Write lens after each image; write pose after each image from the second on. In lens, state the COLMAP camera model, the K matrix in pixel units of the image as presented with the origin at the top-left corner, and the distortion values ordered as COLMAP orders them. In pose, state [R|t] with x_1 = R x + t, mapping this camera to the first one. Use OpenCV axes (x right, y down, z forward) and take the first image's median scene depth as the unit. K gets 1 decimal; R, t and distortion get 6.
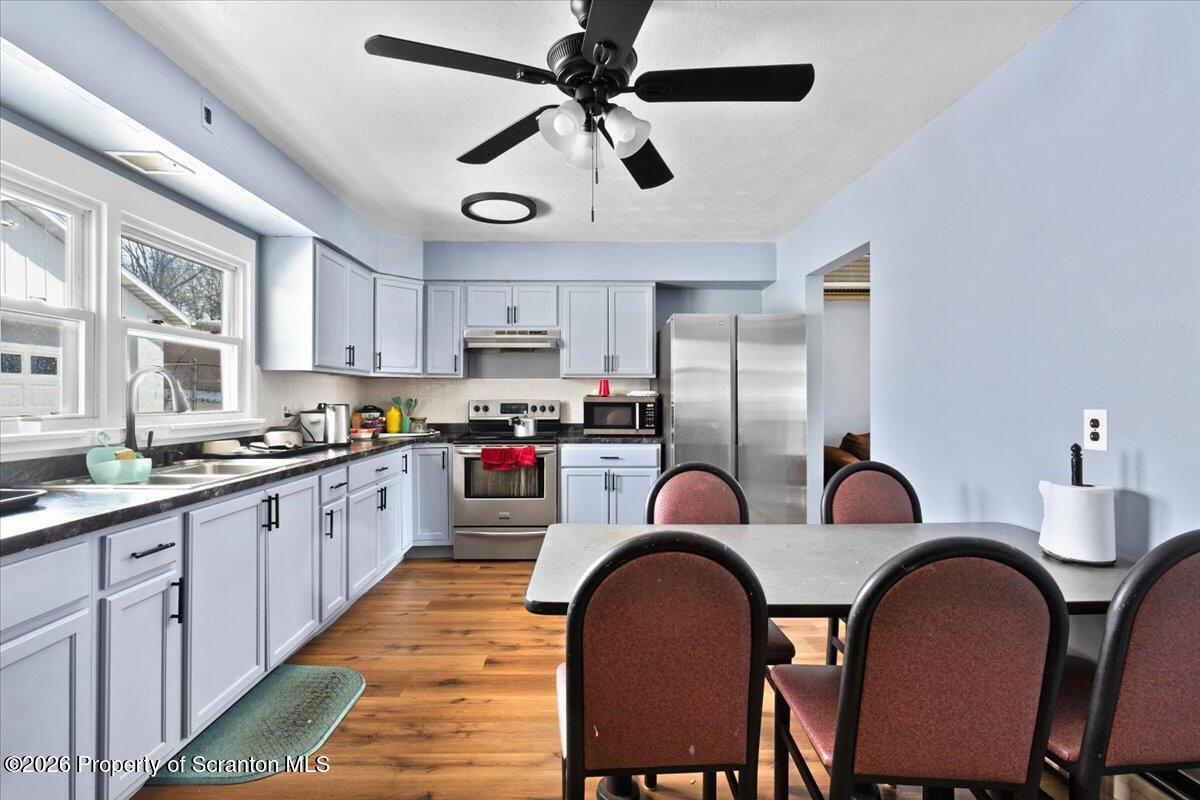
lens RADIAL K [[560.2, 0, 596.9], [0, 560.2, 398.7], [0, 0, 1]] dist [-0.004236, -0.000312]
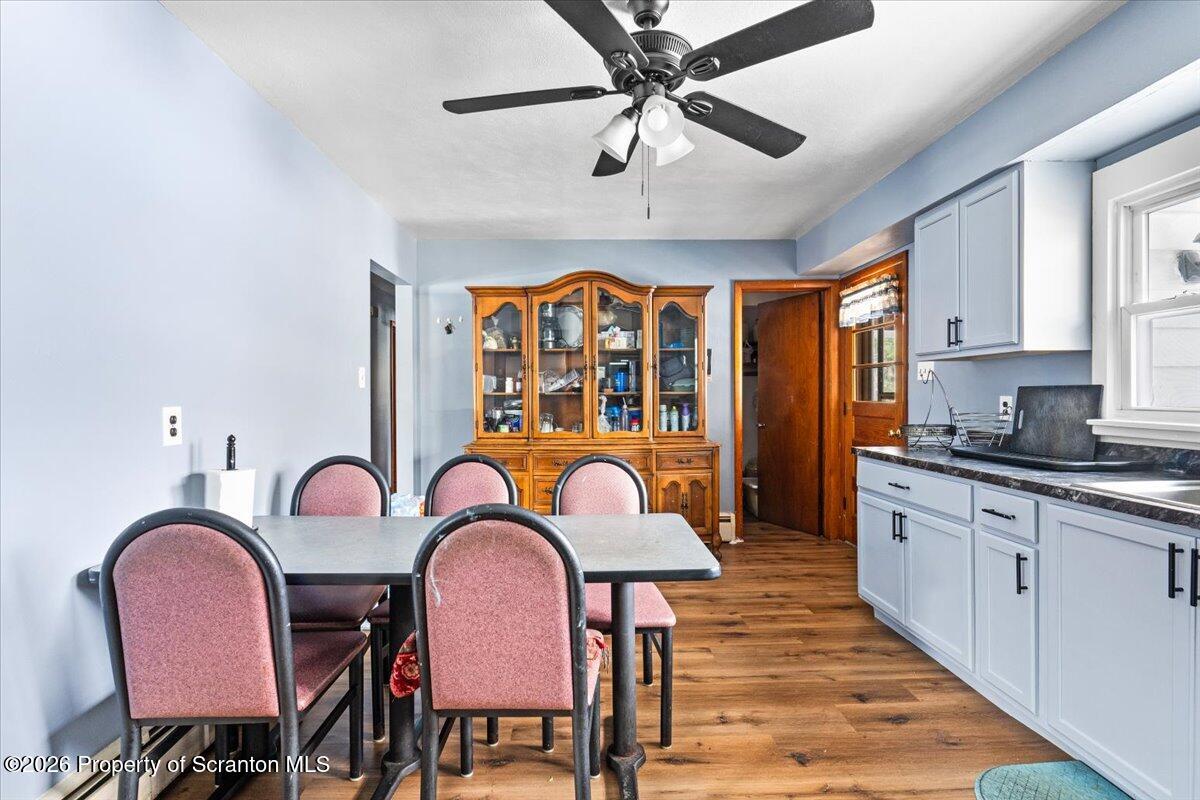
lens RADIAL K [[560.2, 0, 599.0], [0, 560.2, 395.2], [0, 0, 1]] dist [-0.004236, -0.000312]
pose [[-0.999789, 0.005610, -0.019752, 0.042607], [0.005588, 0.999984, 0.001172, 0.000215], [0.019758, 0.001061, -0.999804, 0.830283]]
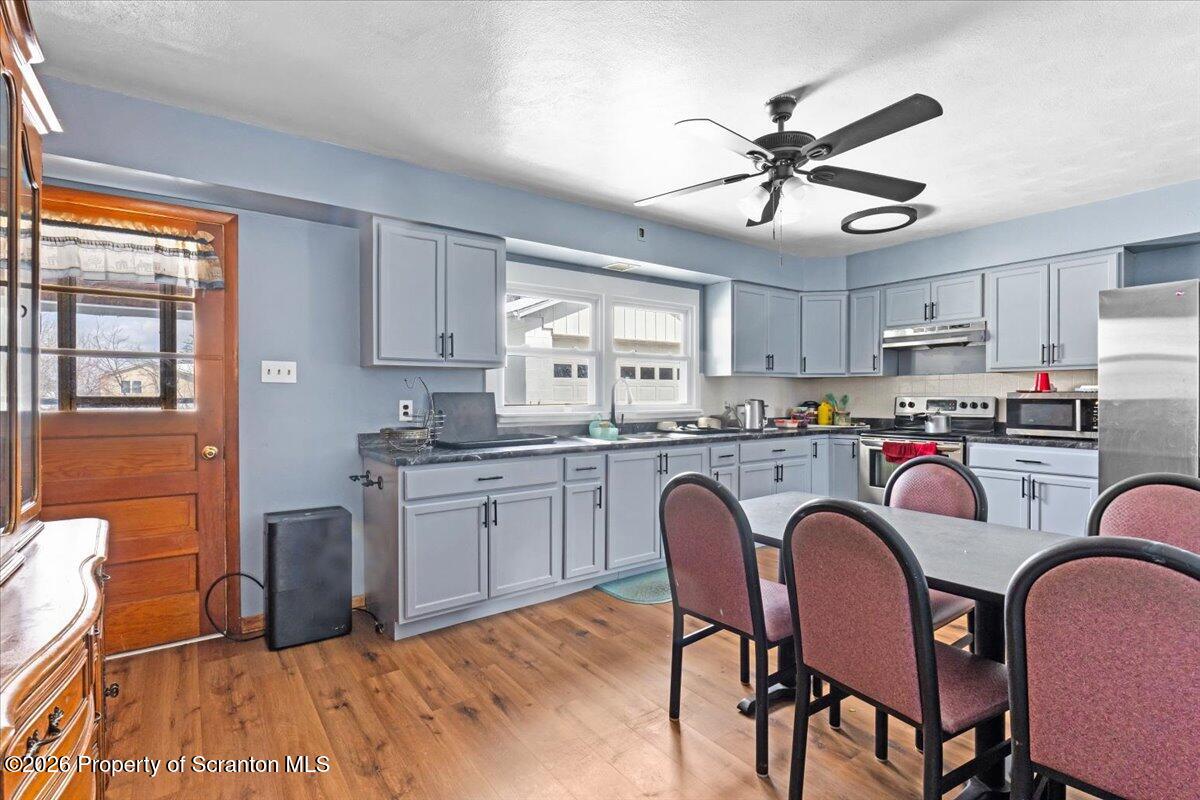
lens RADIAL K [[560.2, 0, 600.6], [0, 560.2, 402.2], [0, 0, 1]] dist [-0.004236, -0.000312]
pose [[0.575450, 0.006668, -0.817810, 0.352484], [0.003319, 0.999939, 0.010489, 0.000281], [0.817830, -0.008750, 0.575393, -0.058994]]
